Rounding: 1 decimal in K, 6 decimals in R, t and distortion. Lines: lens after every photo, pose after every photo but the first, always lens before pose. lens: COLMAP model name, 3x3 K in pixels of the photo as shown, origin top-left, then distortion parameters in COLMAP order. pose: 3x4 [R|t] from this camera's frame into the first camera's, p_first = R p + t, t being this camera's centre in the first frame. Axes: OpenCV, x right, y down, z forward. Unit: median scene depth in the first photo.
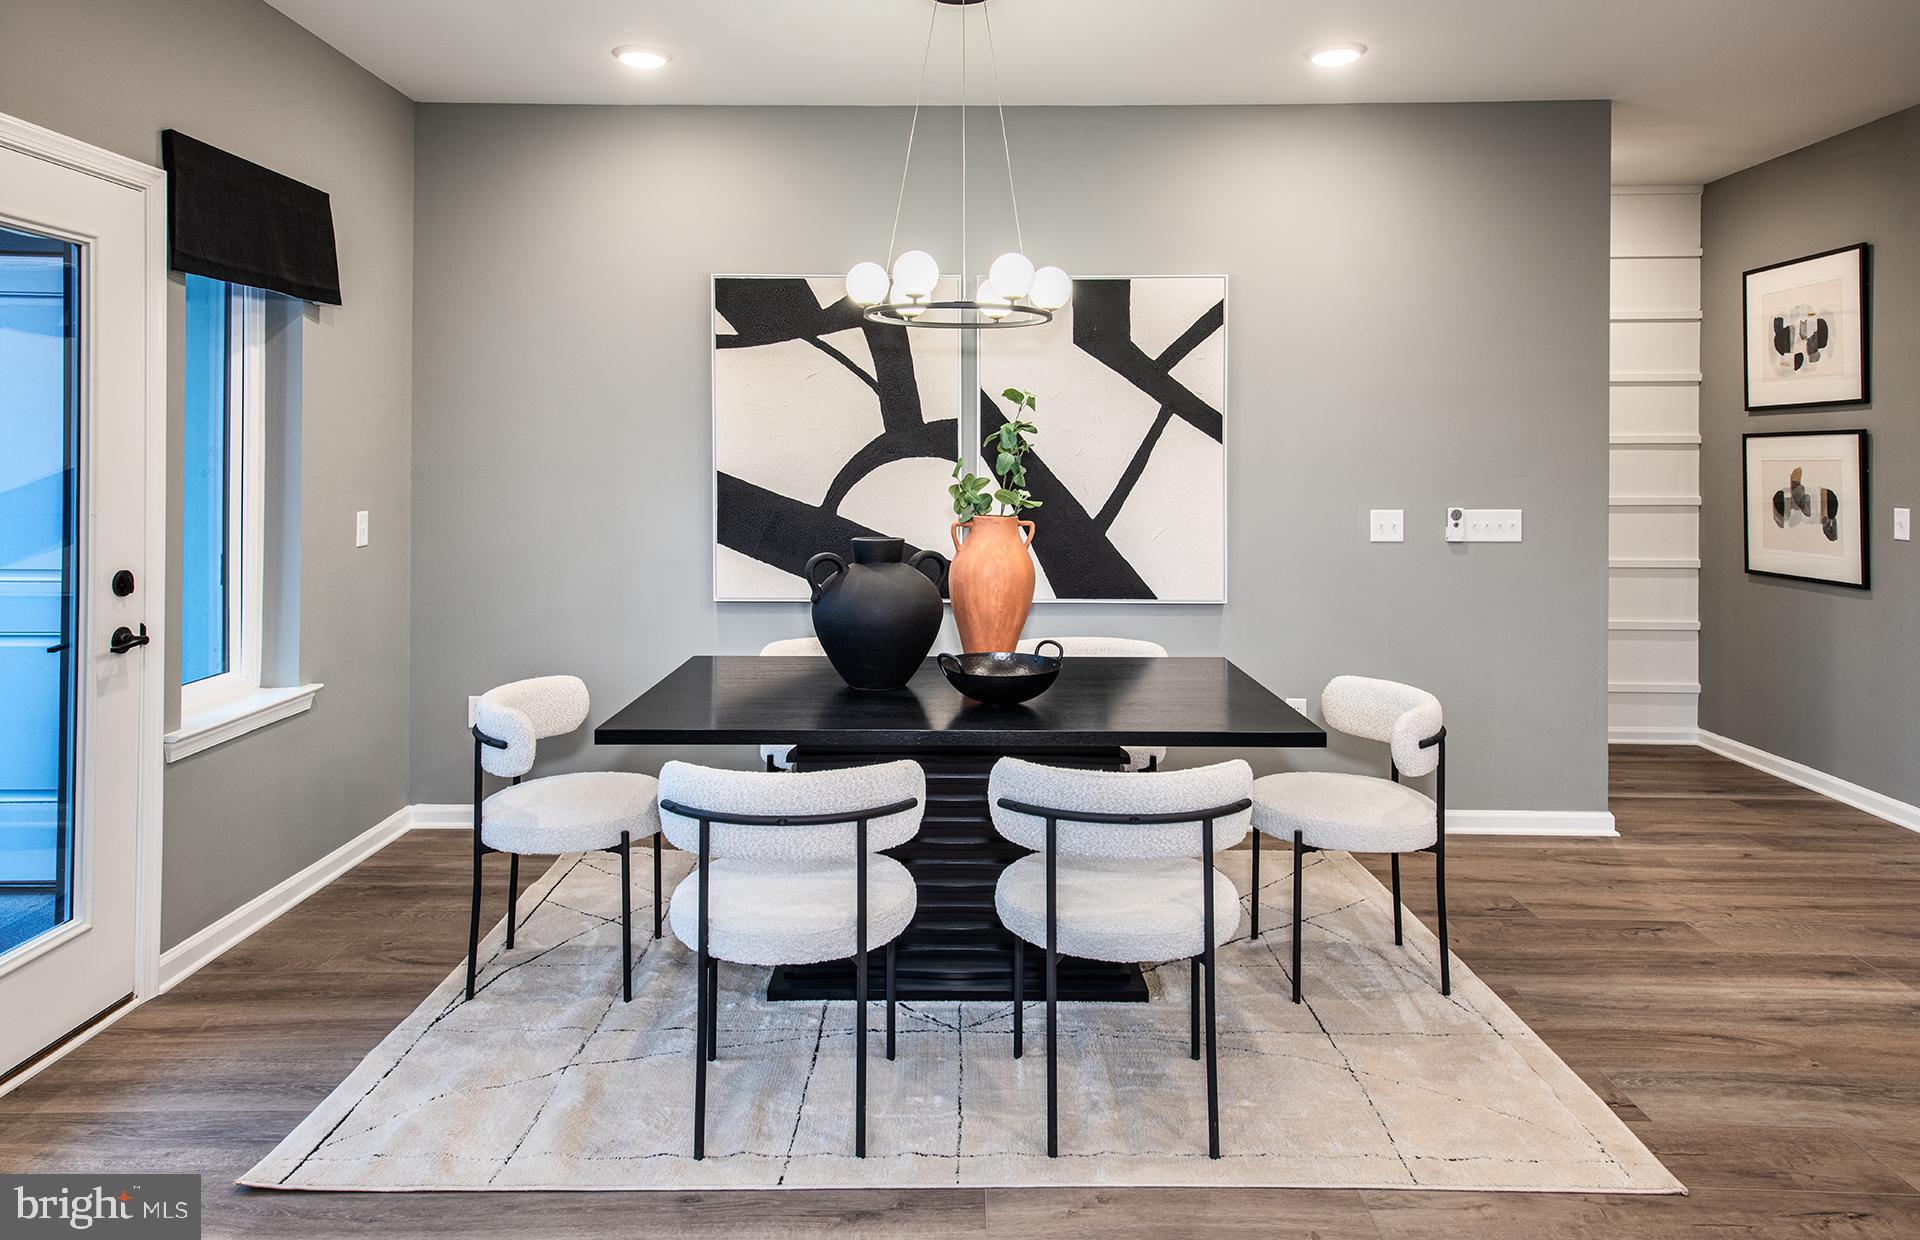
lens RADIAL K [[1234.0, 0, 956.1], [0, 1234.0, 454.7], [0, 0, 1]] dist [0.020114, 0.000245]
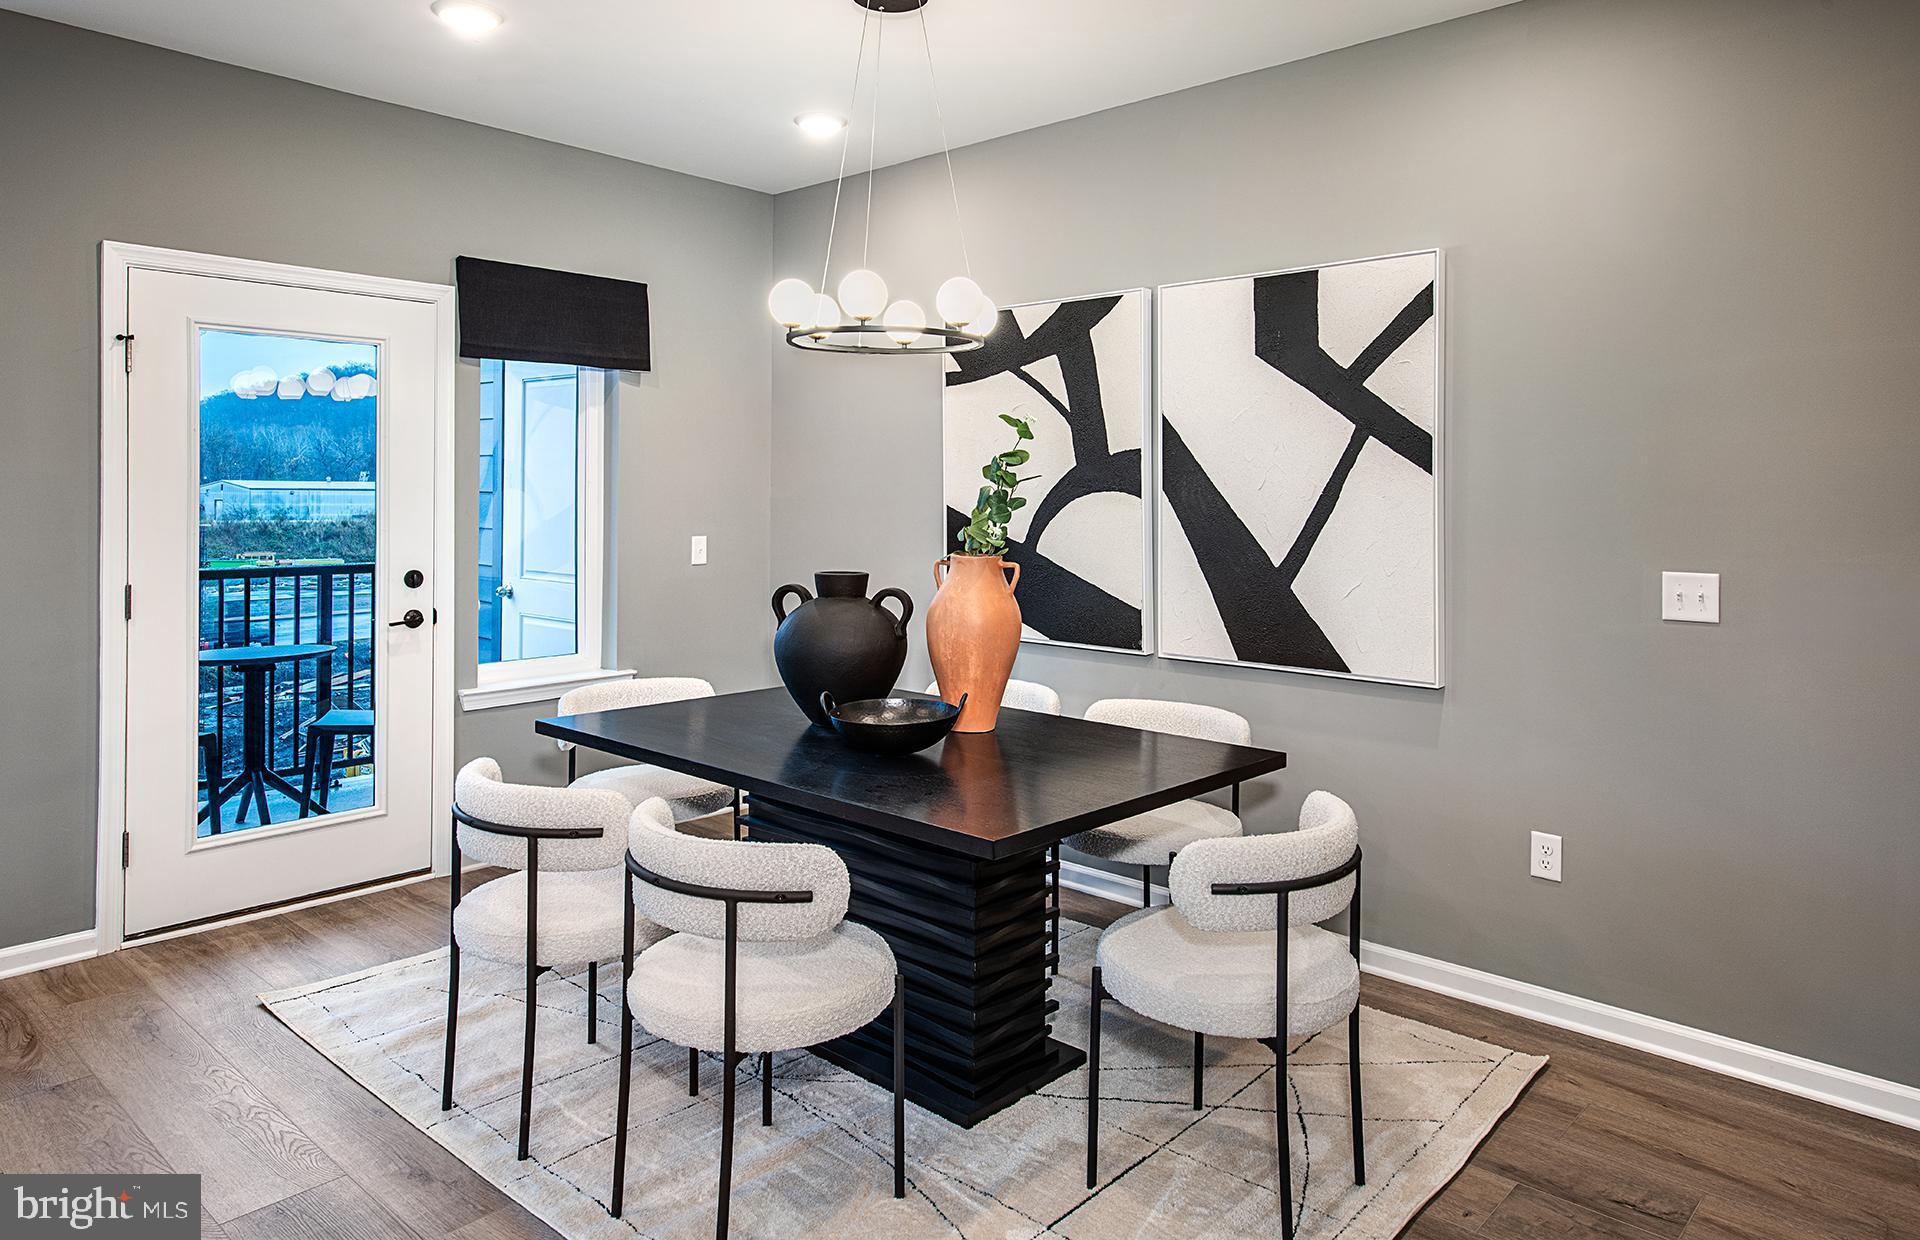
lens RADIAL K [[1238.3, 0, 956.2], [0, 1238.3, 502.5], [0, 0, 1]] dist [0.004241, 0.050045]
pose [[0.735887, 0.006783, -0.677071, 0.512162], [0.001280, 0.999934, 0.011409, -0.000737], [0.677103, -0.009262, 0.735830, 0.249489]]
